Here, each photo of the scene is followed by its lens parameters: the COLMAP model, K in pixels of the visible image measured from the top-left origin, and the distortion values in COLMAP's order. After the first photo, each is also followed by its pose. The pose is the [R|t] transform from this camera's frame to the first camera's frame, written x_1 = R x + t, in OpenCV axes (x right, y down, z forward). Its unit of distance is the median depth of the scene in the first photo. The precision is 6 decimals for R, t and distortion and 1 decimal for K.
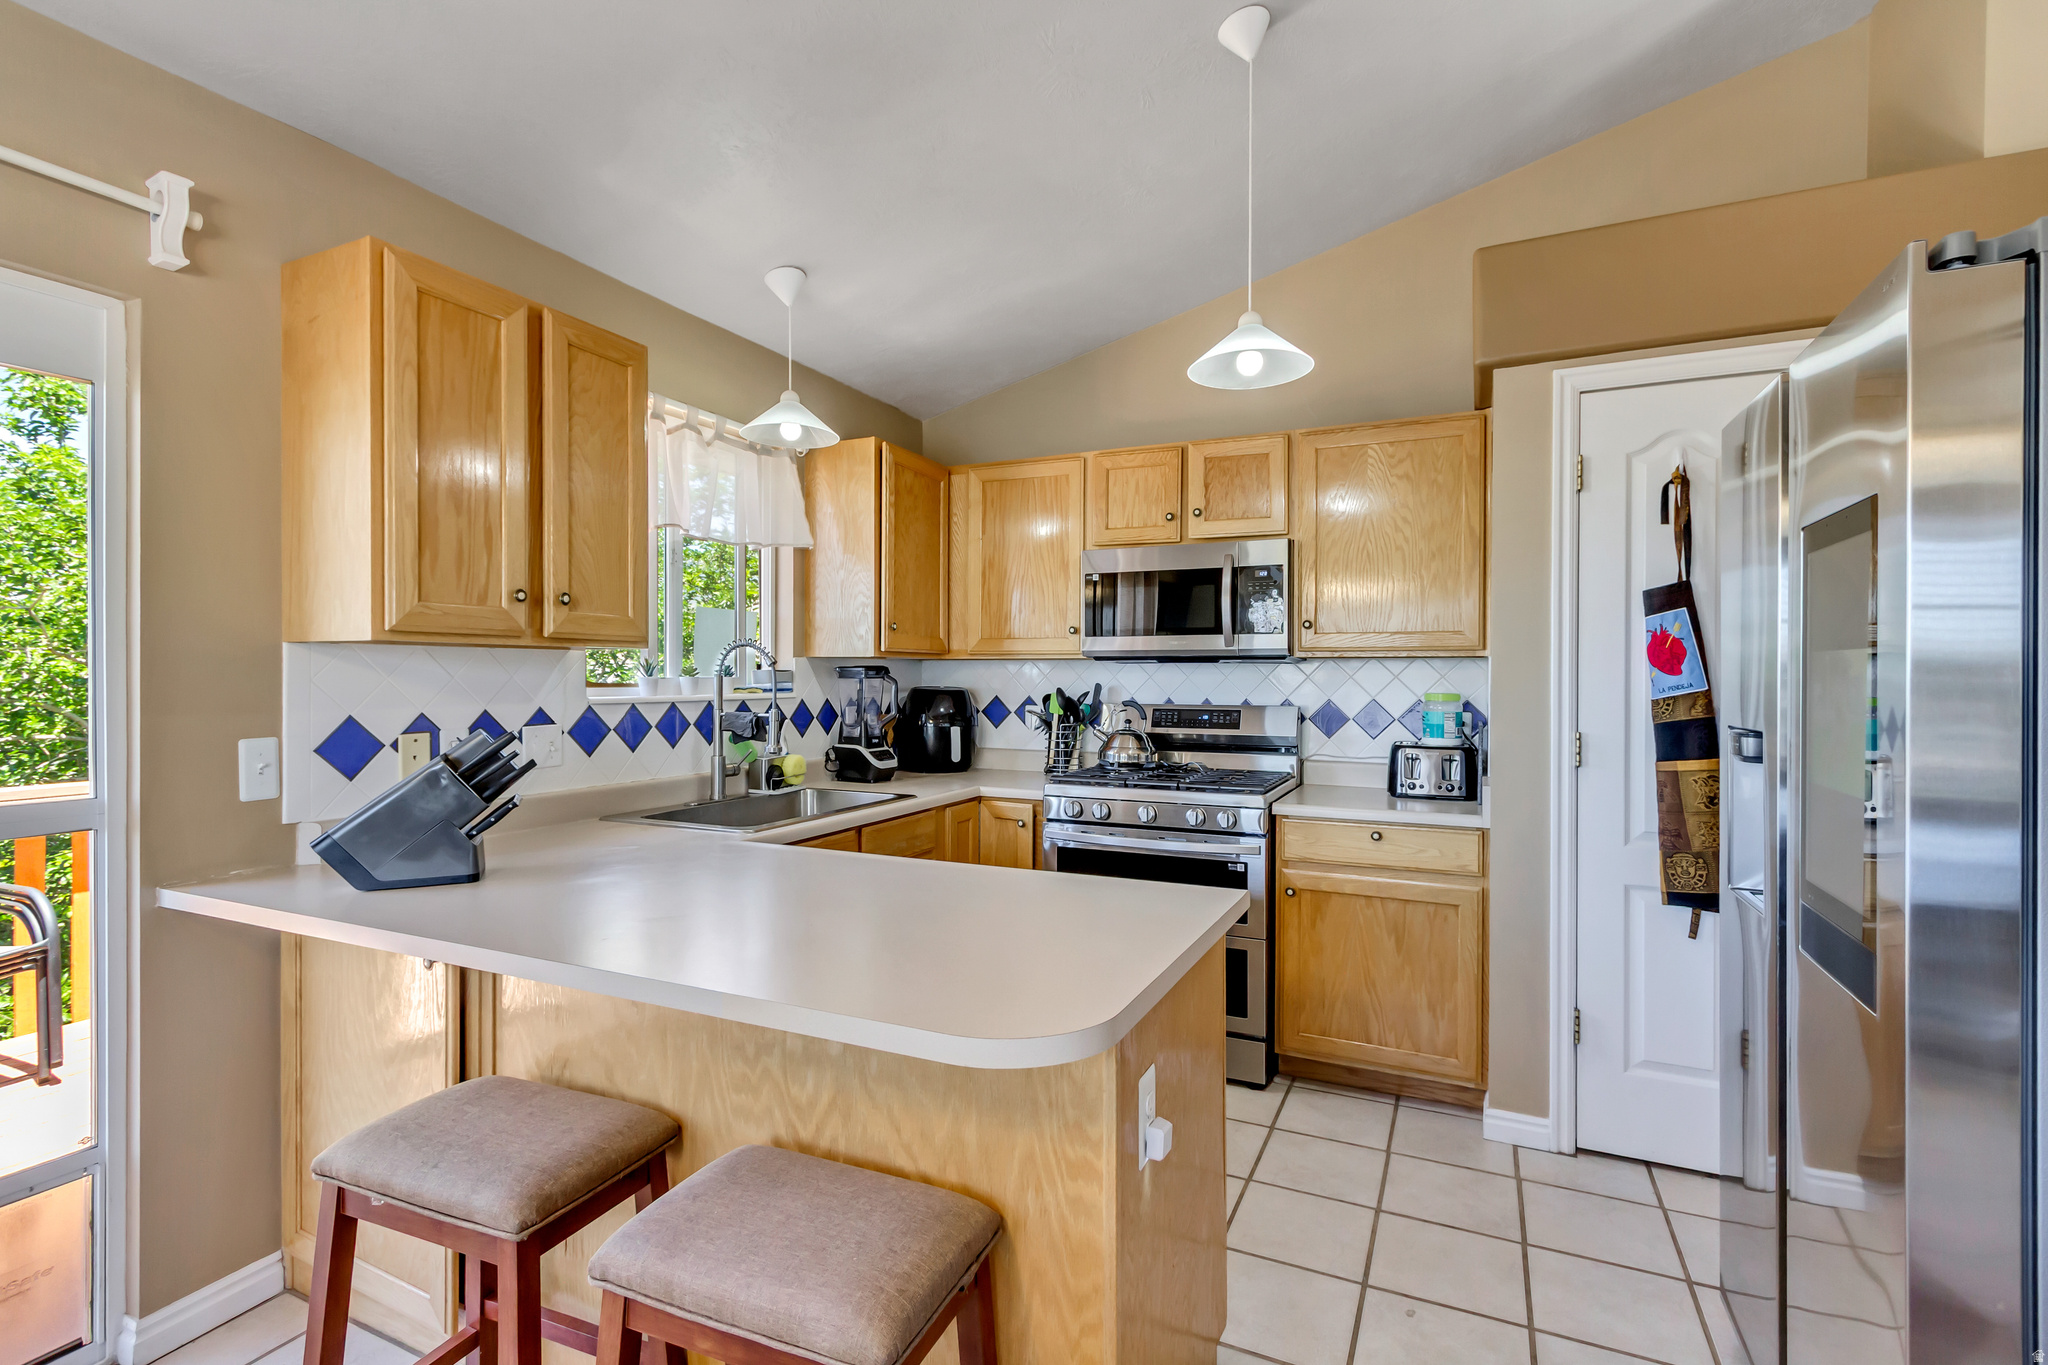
lens RADIAL K [[947.6, 0, 1026.8], [0, 947.6, 680.7], [0, 0, 1]] dist [0.007708, -0.001212]
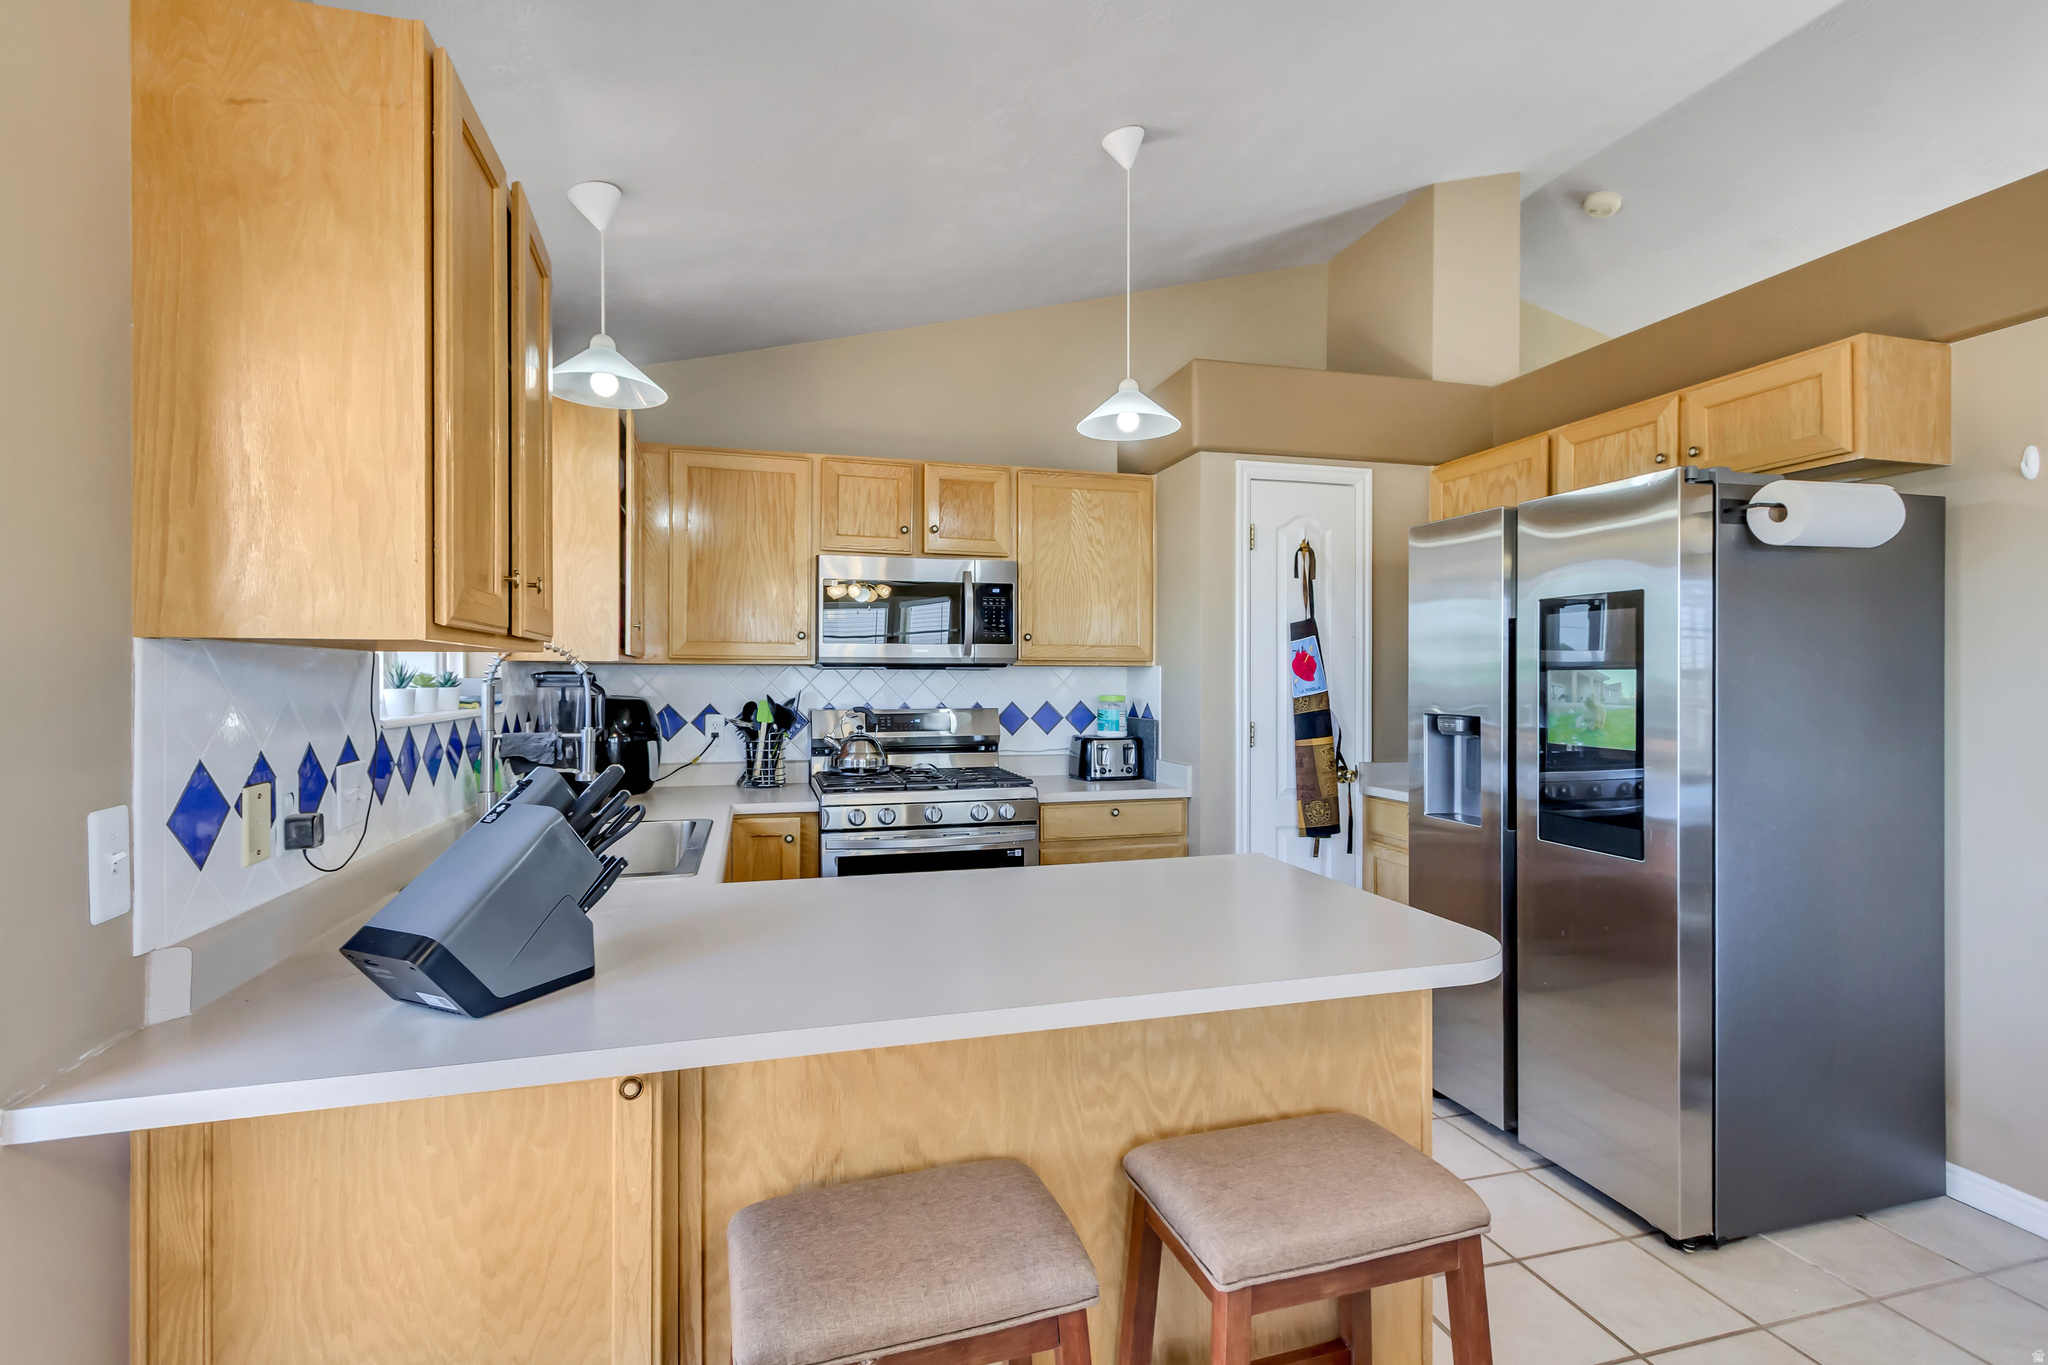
lens RADIAL K [[947.6, 0, 1026.6], [0, 947.6, 677.4], [0, 0, 1]] dist [0.007708, -0.001212]
pose [[0.752039, -0.002468, 0.659114, -0.566472], [0.004630, 0.999988, -0.001538, -0.010308], [-0.659102, 0.004209, 0.752041, 0.162656]]
